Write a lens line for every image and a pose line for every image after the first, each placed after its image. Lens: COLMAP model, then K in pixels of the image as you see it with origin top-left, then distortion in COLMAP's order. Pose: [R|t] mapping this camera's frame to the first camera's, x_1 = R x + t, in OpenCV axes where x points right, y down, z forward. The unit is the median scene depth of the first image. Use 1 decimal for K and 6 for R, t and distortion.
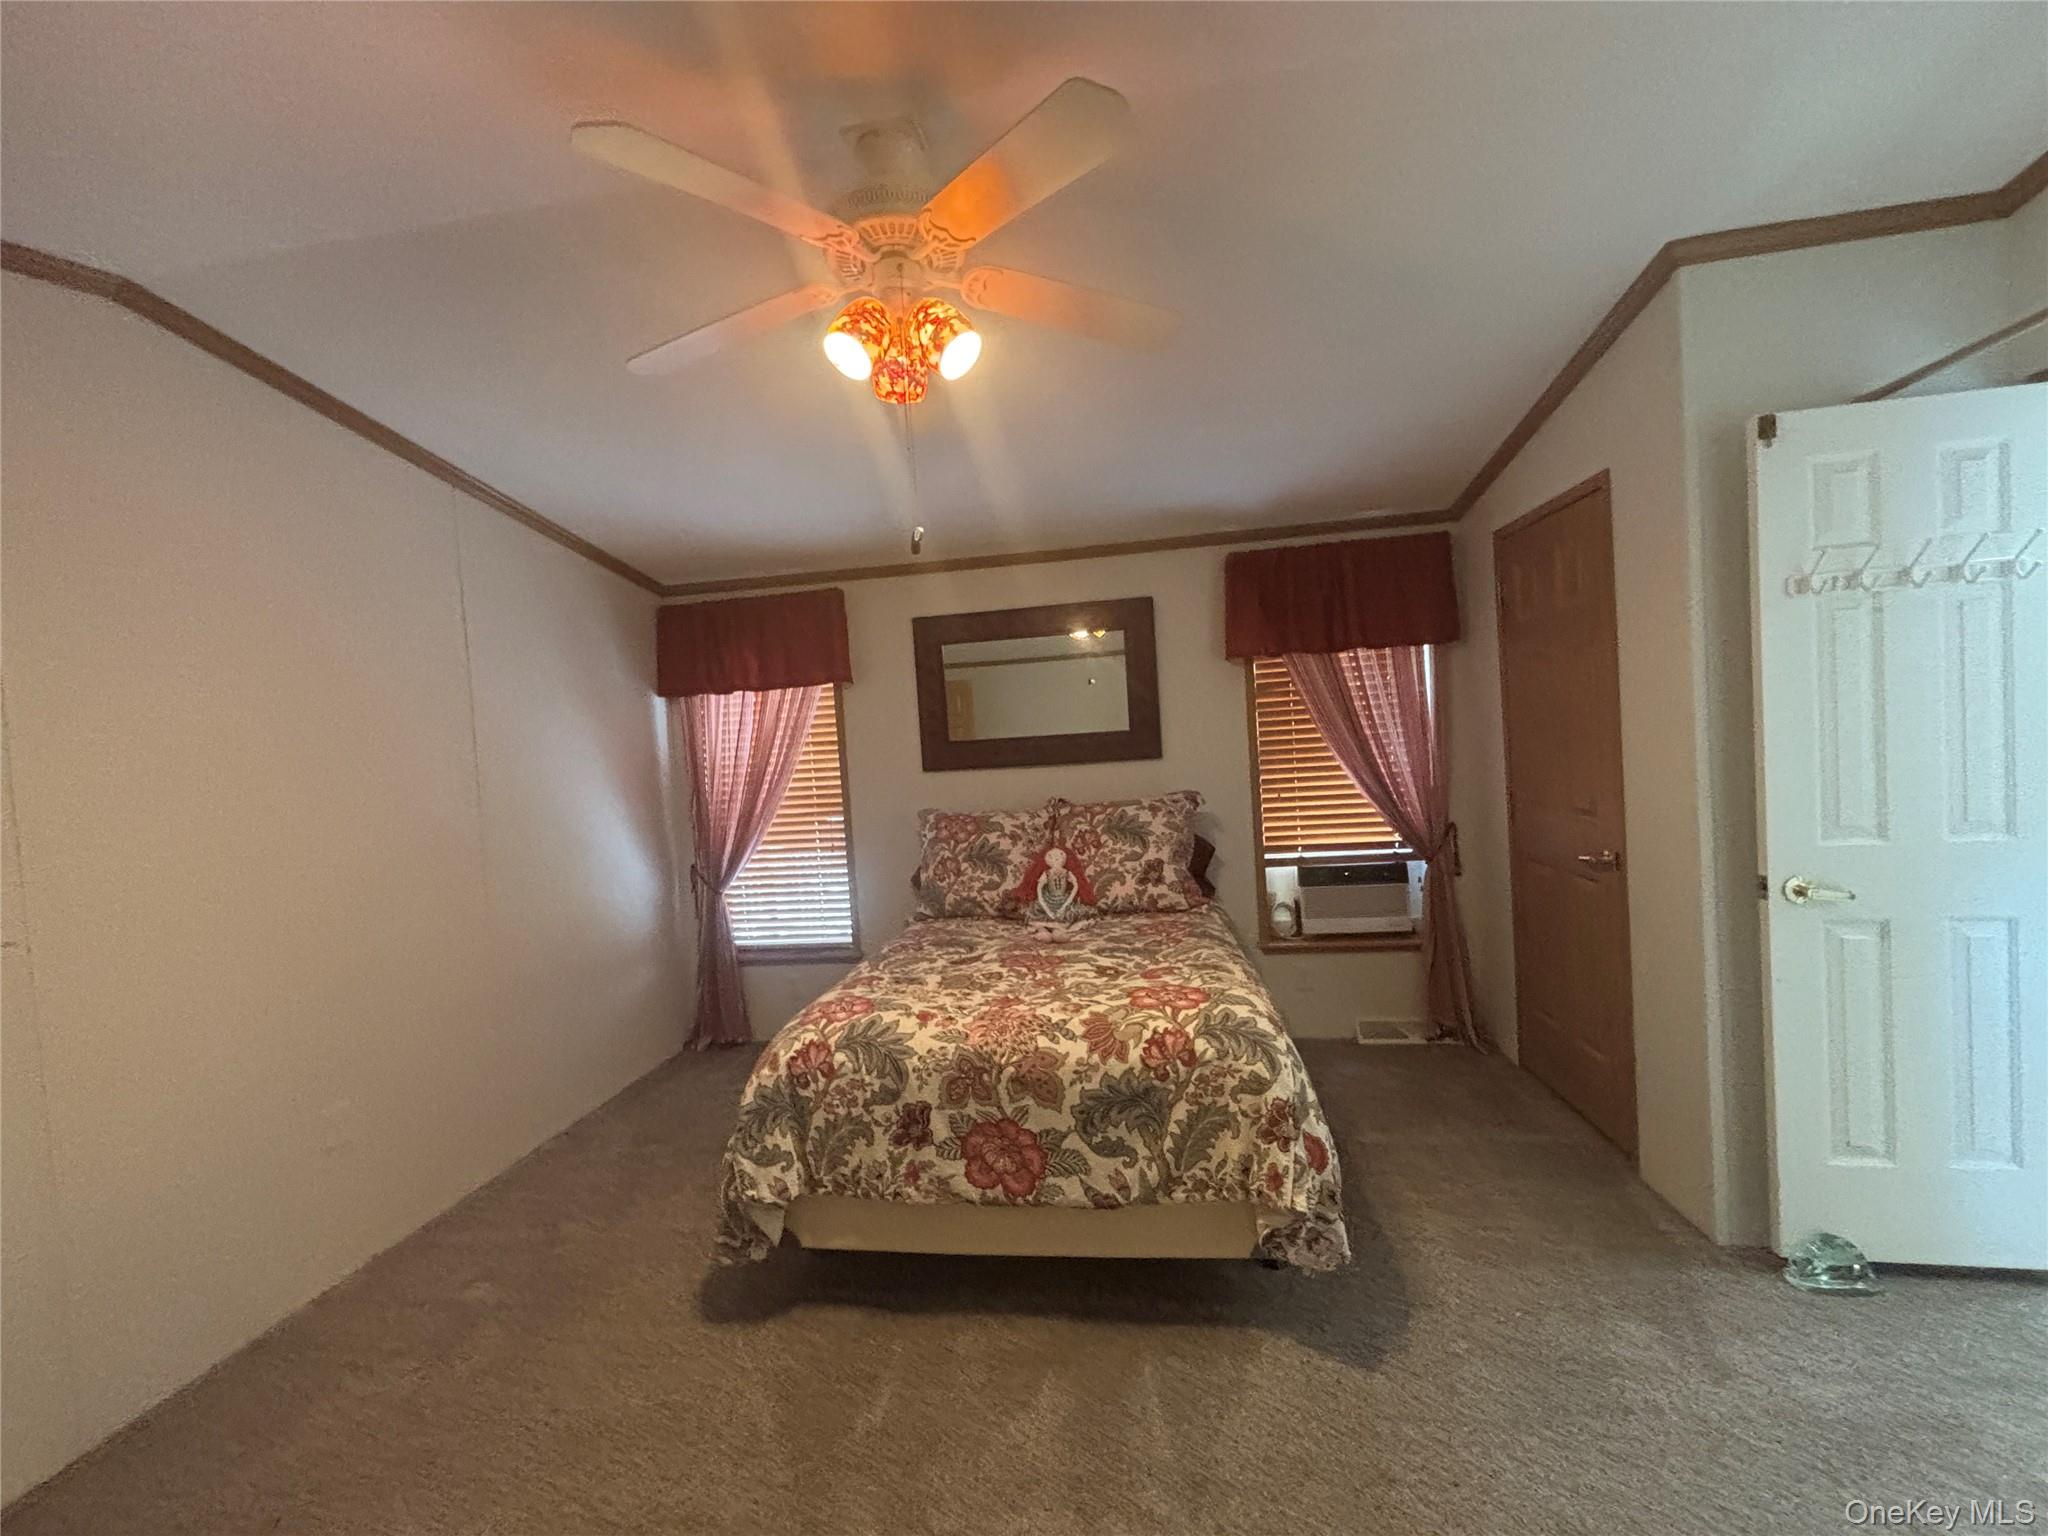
lens RADIAL K [[828.1, 0, 1029.9], [0, 828.1, 754.7], [0, 0, 1]] dist [-0.002052, 0.000339]
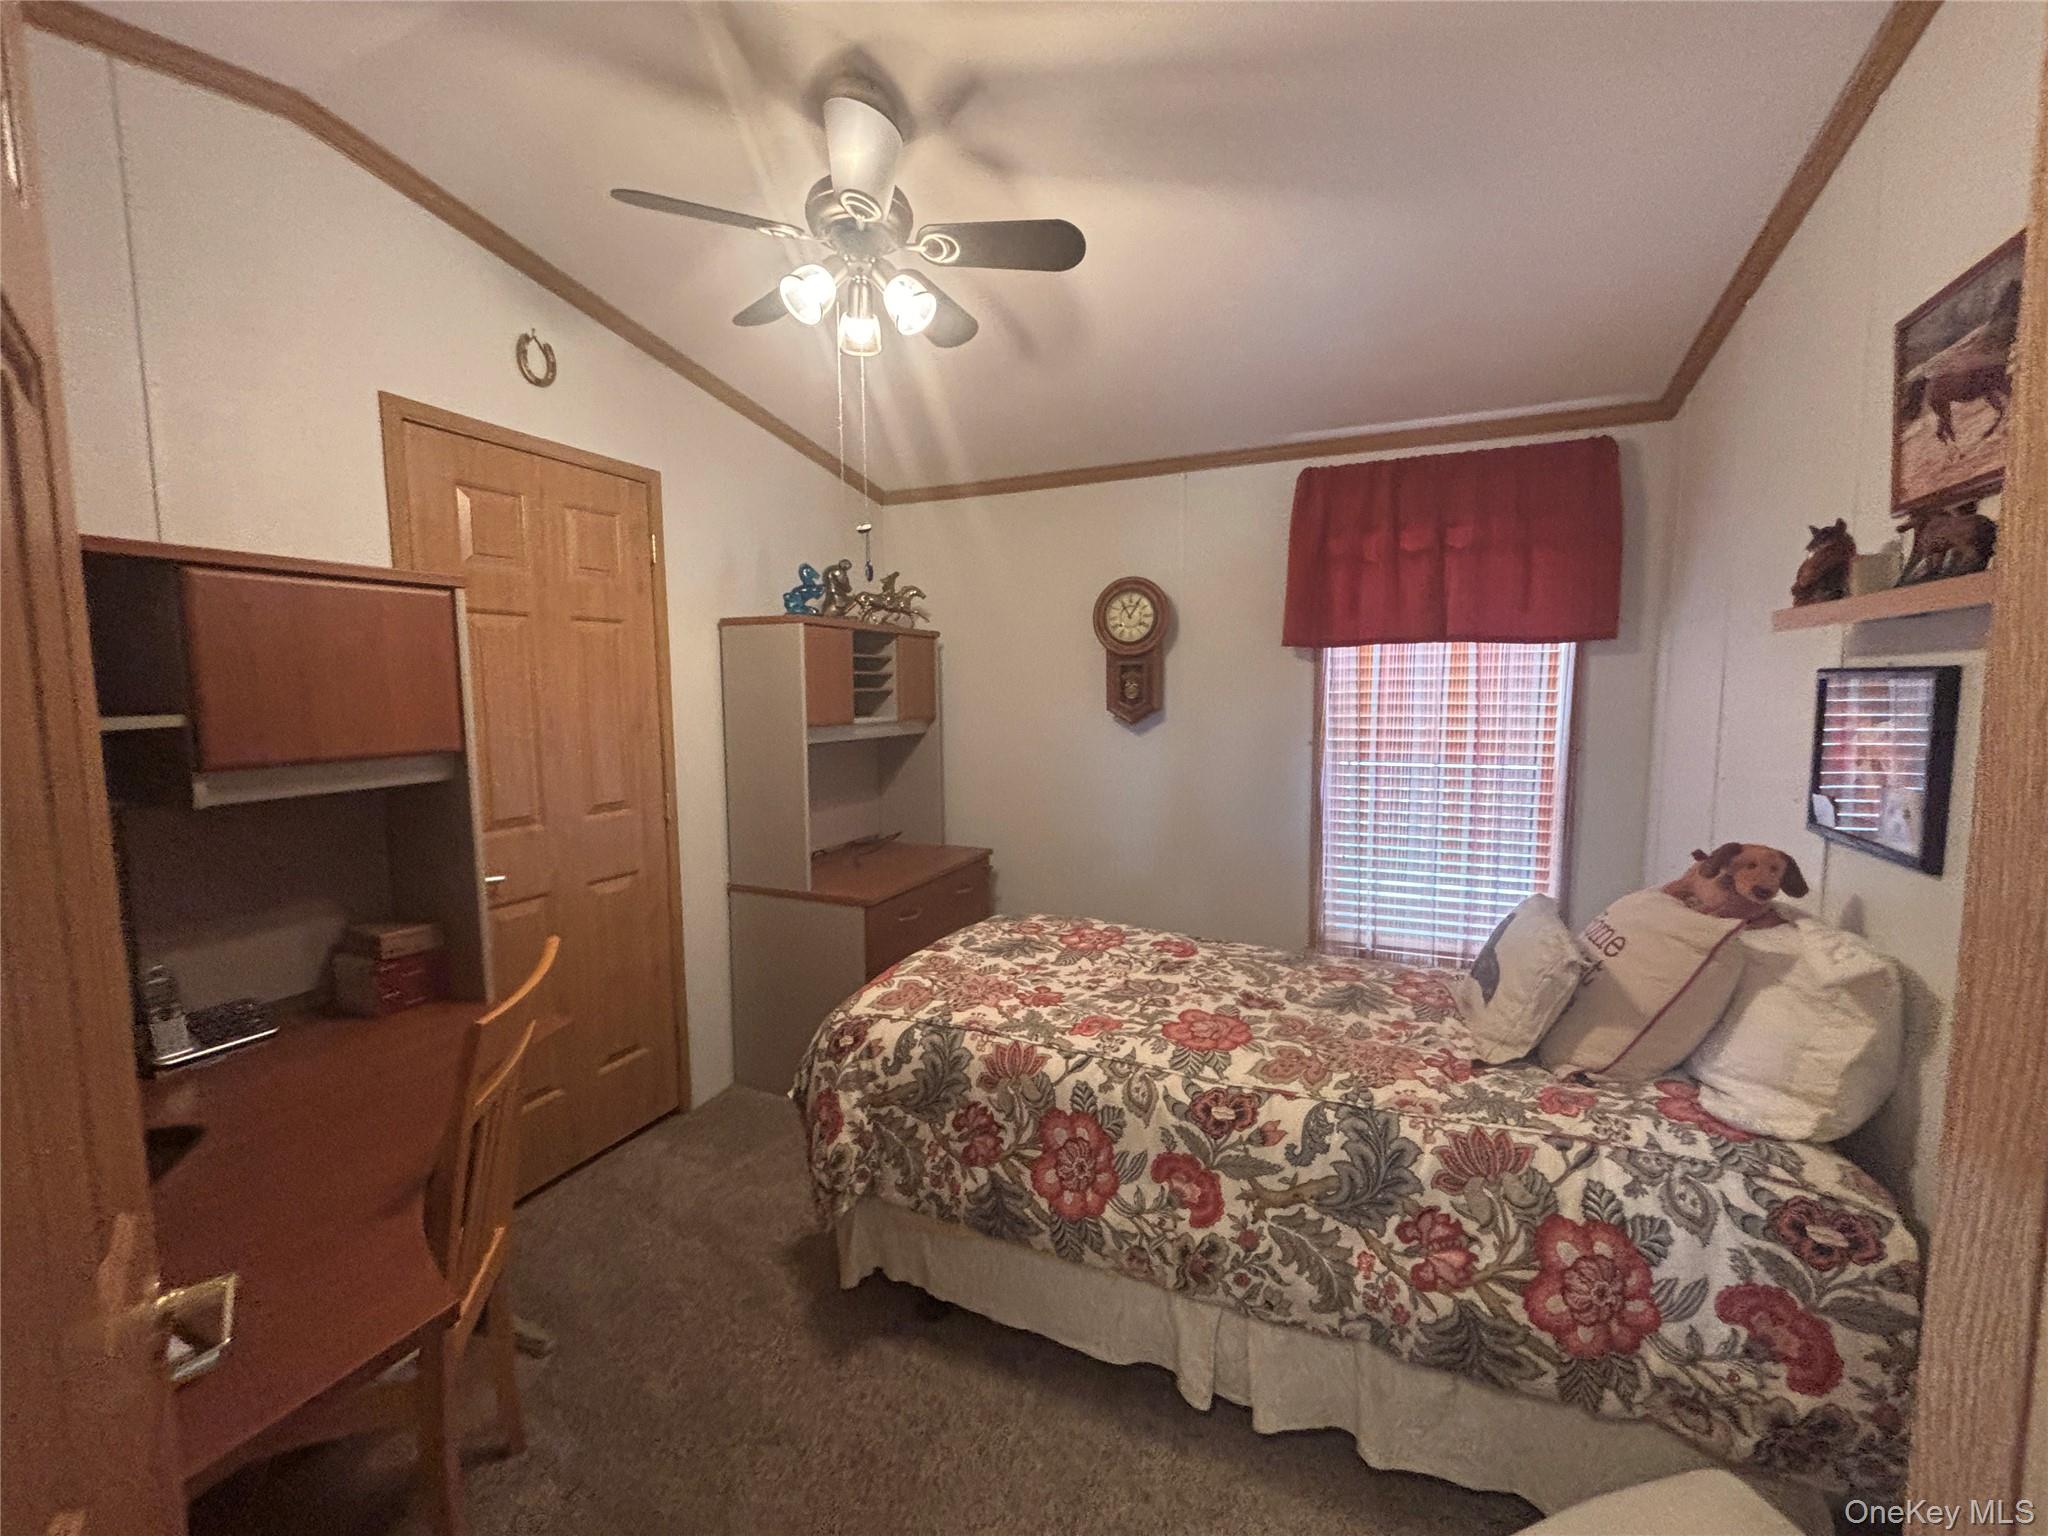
lens RADIAL K [[828.1, 0, 1015.9], [0, 828.1, 775.5], [0, 0, 1]] dist [-0.002052, 0.000339]
pose [[-0.266356, 0.162382, -0.950098, 0.742488], [0.001196, 0.985762, 0.168142, -0.071123], [0.963874, 0.043649, -0.262758, 1.177512]]
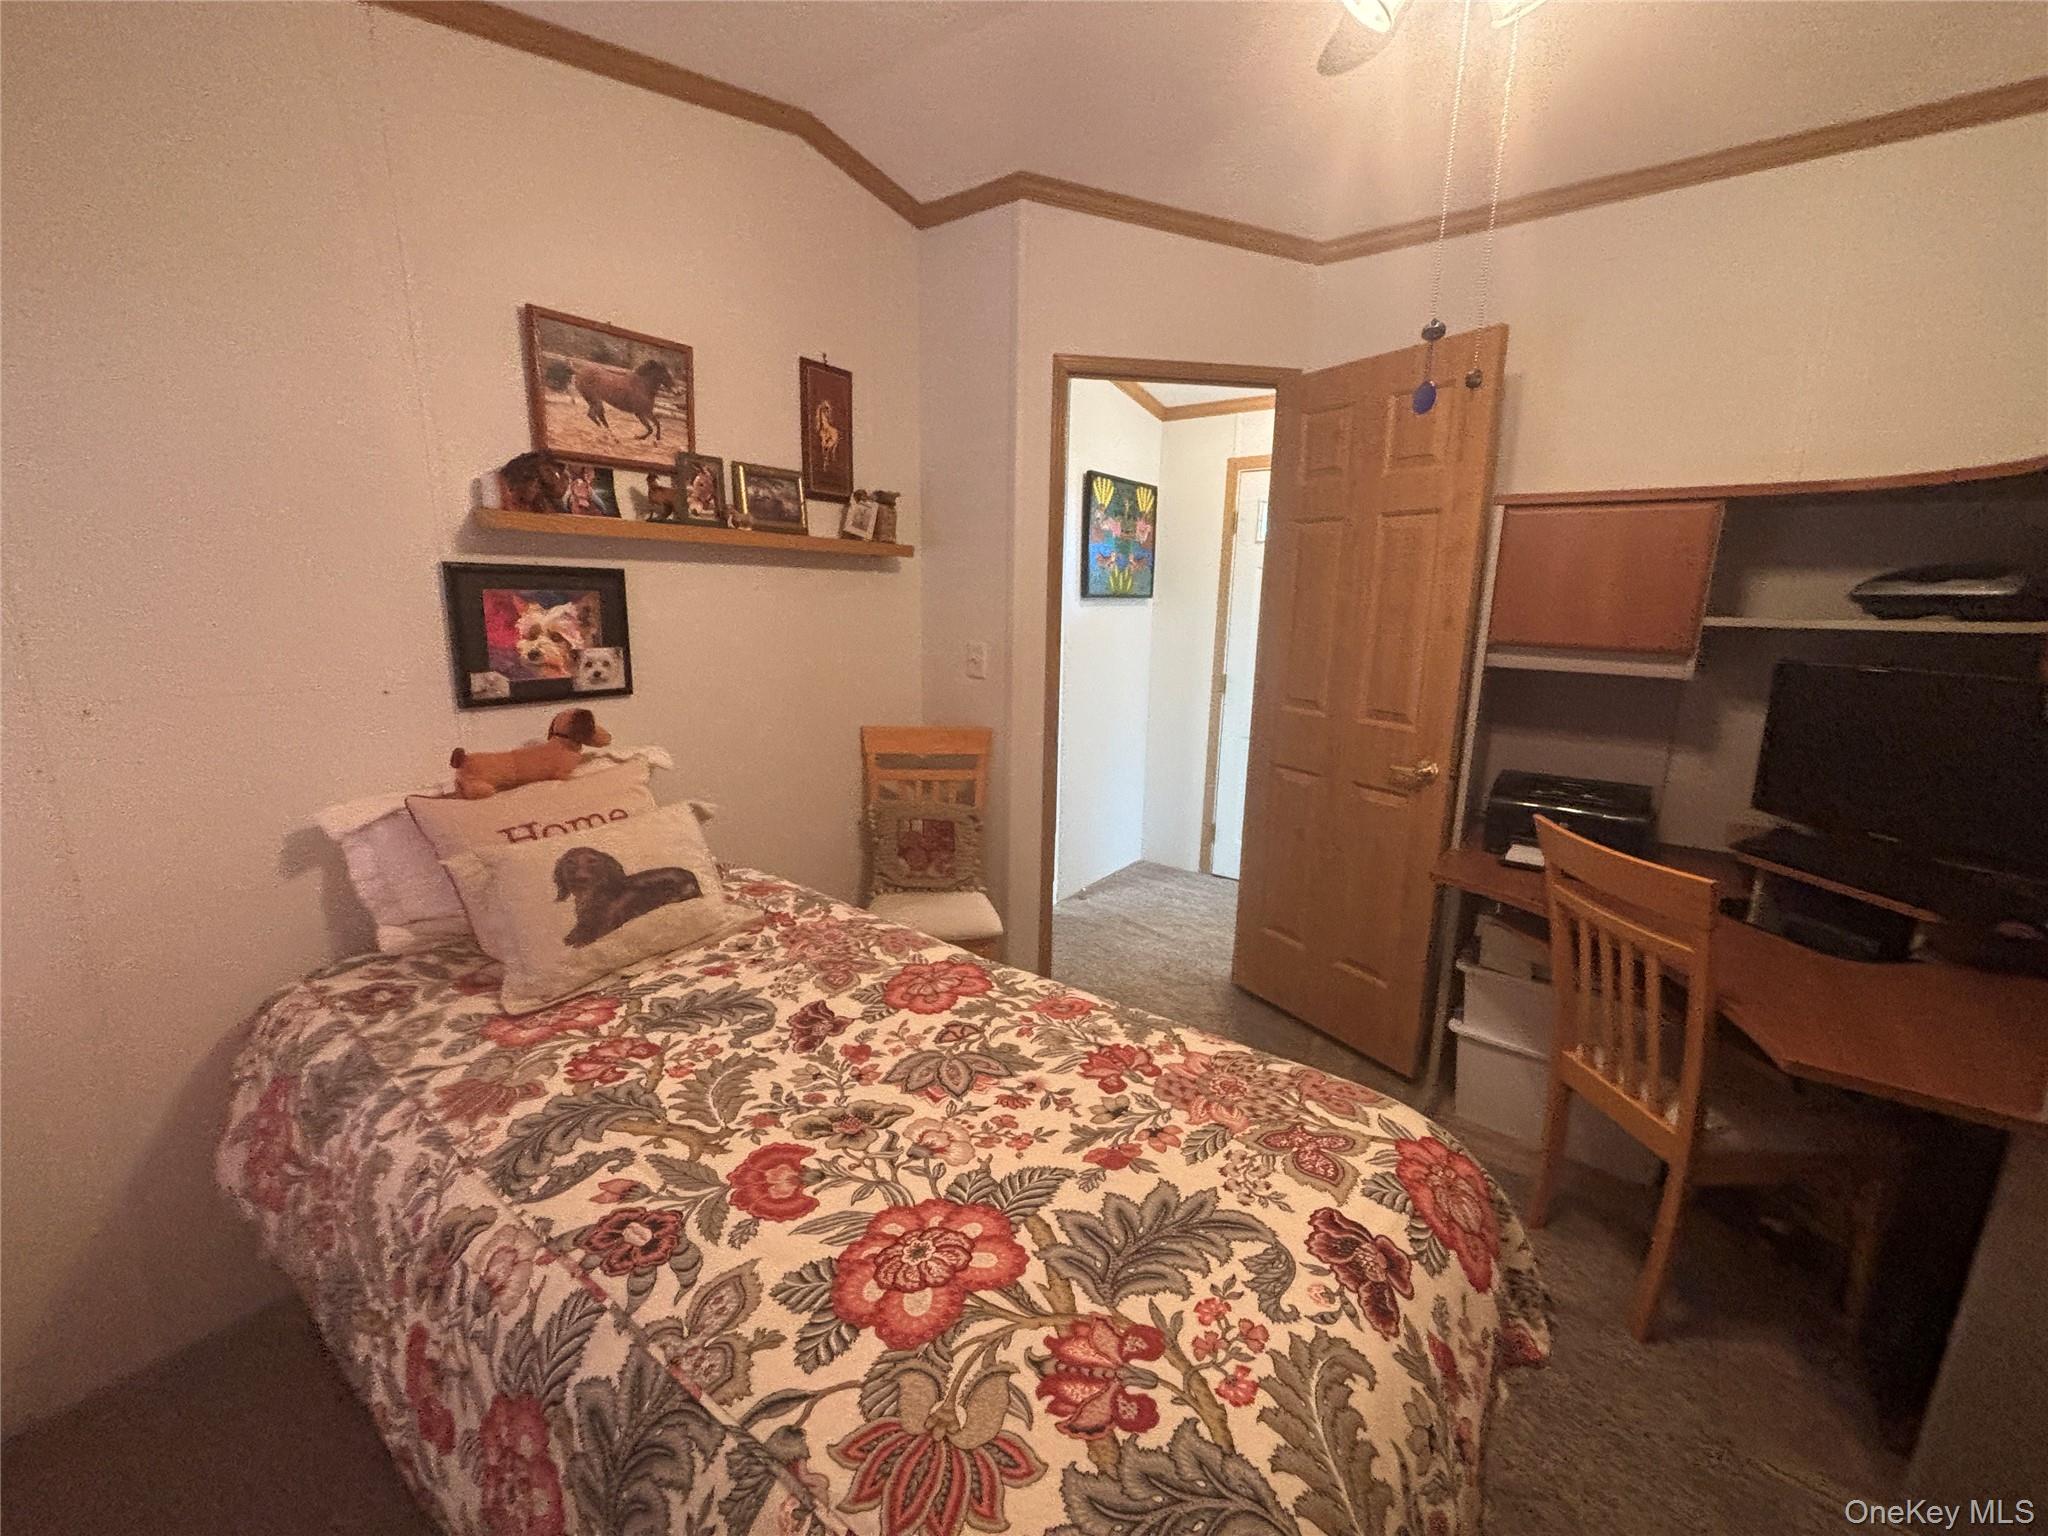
lens RADIAL K [[828.1, 0, 1004.2], [0, 828.1, 754.9], [0, 0, 1]] dist [-0.002052, 0.000339]
pose [[0.472124, -0.102259, 0.875581, -0.532542], [-0.024662, 0.991328, 0.129075, 0.019897], [-0.881187, -0.082533, 0.465508, 0.817001]]
